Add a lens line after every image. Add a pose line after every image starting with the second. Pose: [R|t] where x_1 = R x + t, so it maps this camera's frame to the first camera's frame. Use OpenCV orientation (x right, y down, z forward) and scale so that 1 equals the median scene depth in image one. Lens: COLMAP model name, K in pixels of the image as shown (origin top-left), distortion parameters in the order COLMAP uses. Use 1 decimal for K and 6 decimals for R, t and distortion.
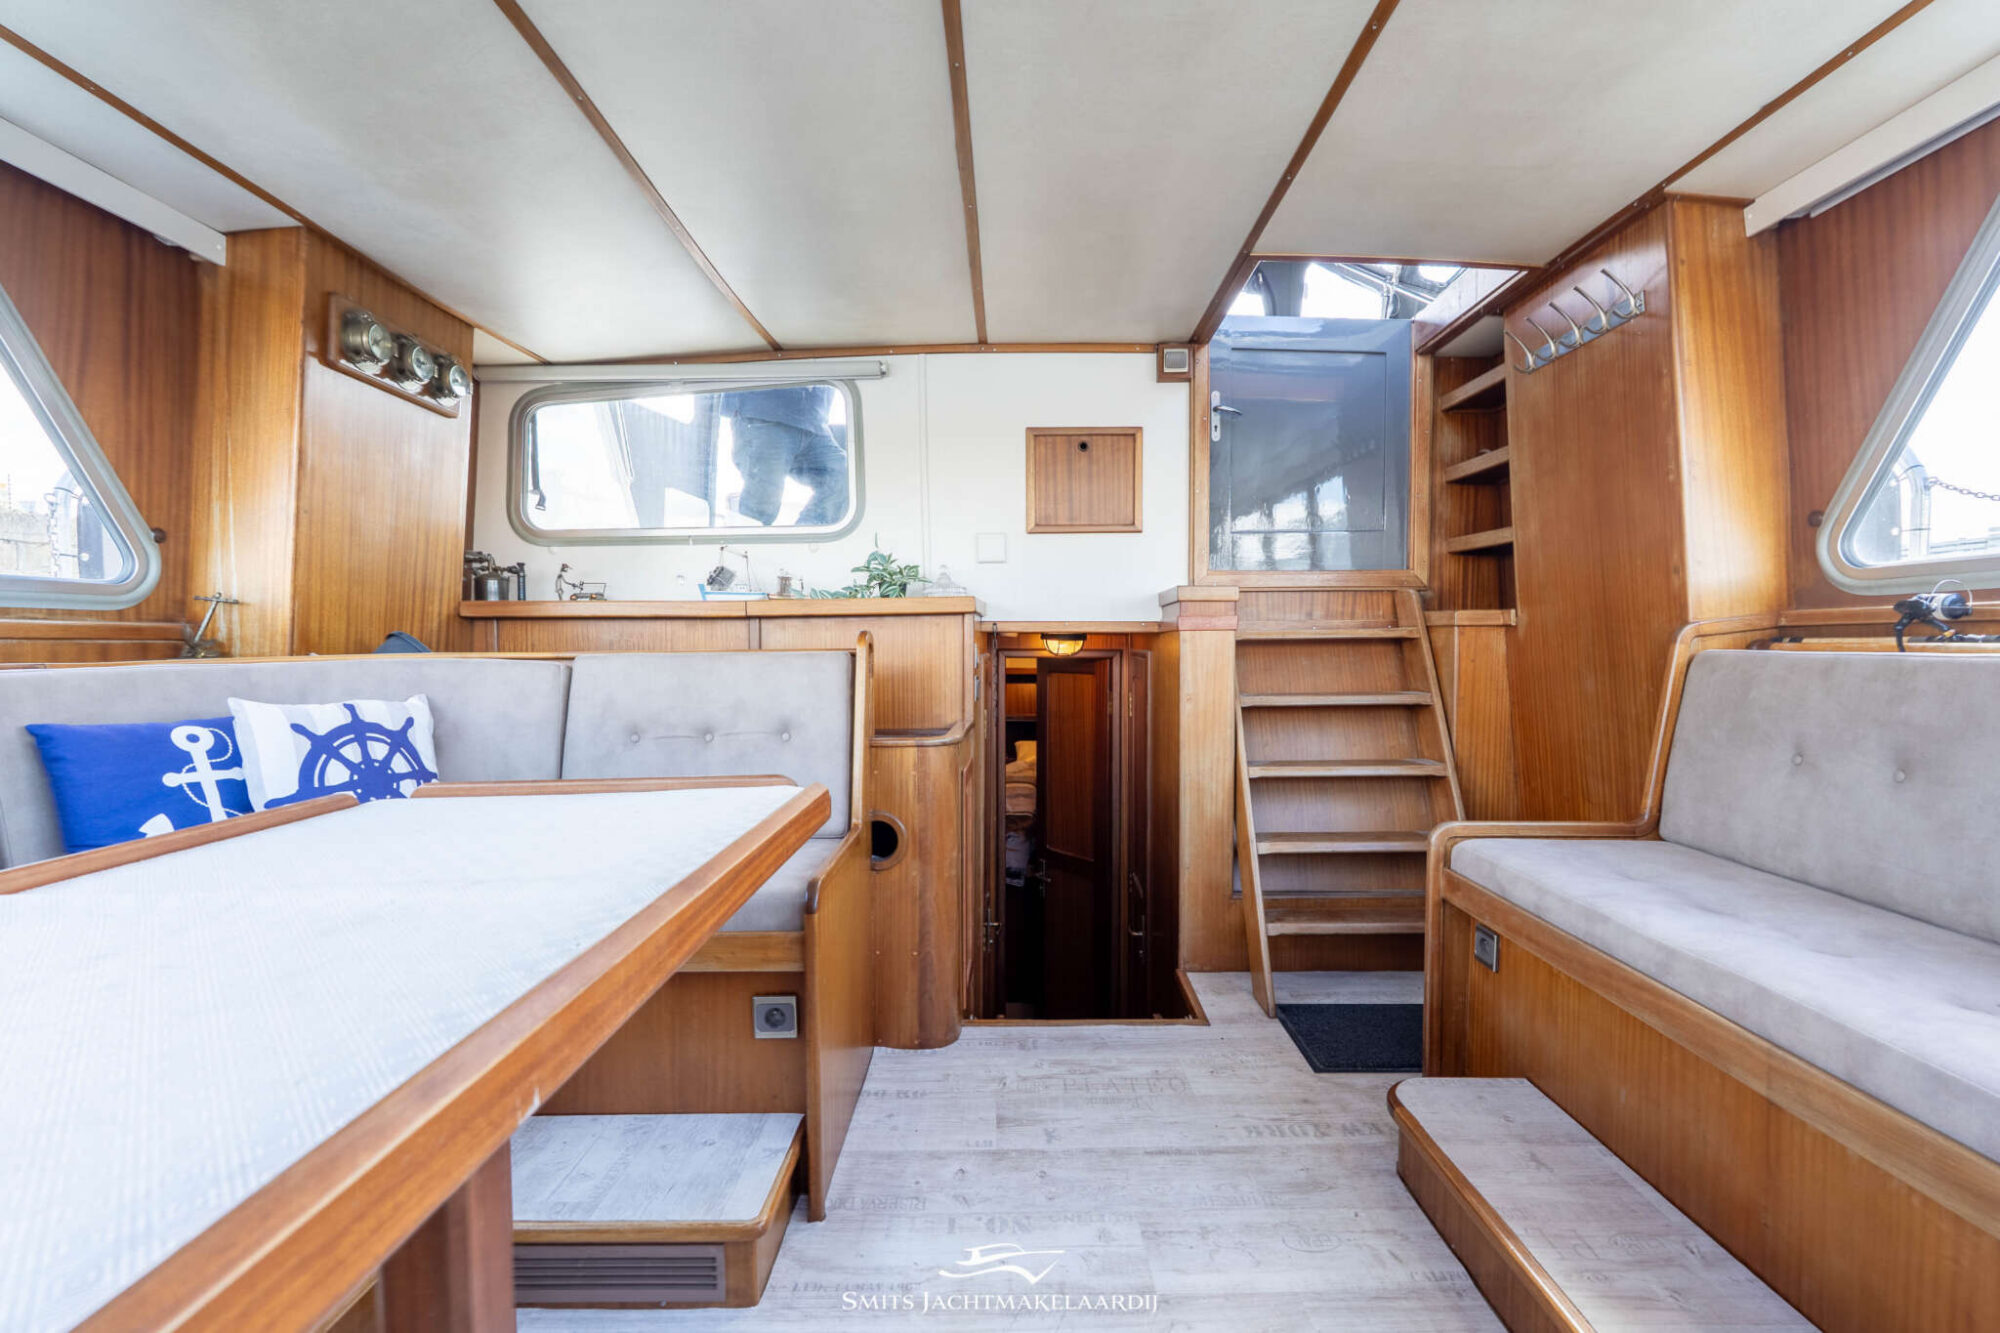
lens RADIAL K [[879.2, 0, 996.7], [0, 879.2, 666.5], [0, 0, 1]] dist [-0.004963, 0.000752]
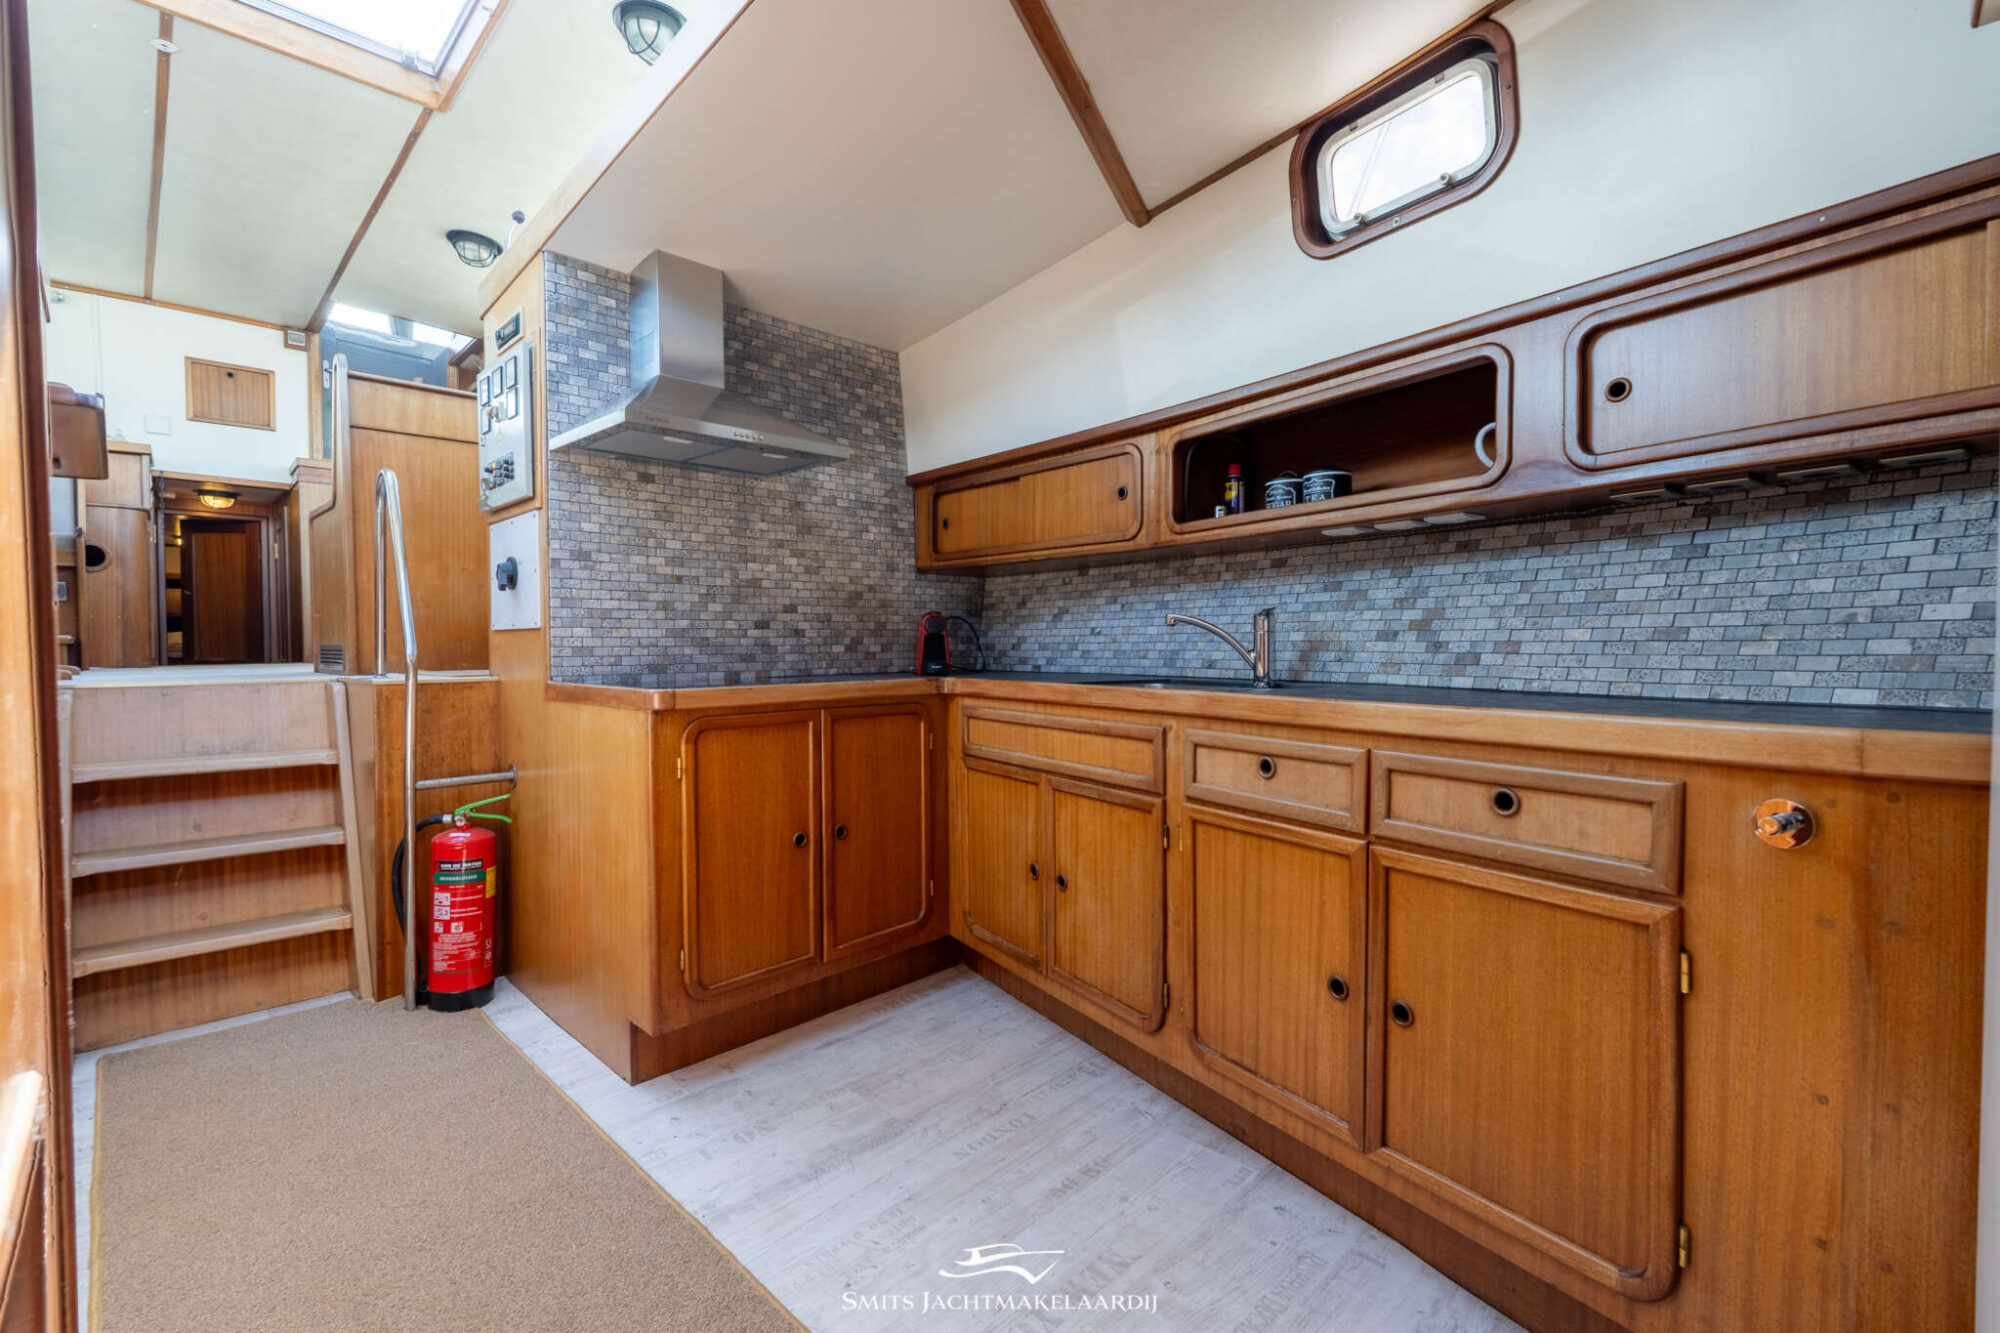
lens RADIAL K [[879.2, 0, 996.7], [0, 879.2, 666.5], [0, 0, 1]] dist [-0.004963, 0.000752]
pose [[0.693241, -0.018474, 0.720469, -0.107359], [0.028776, 0.999584, -0.002057, 0.368842], [-0.720131, 0.022158, 0.693484, -1.263247]]
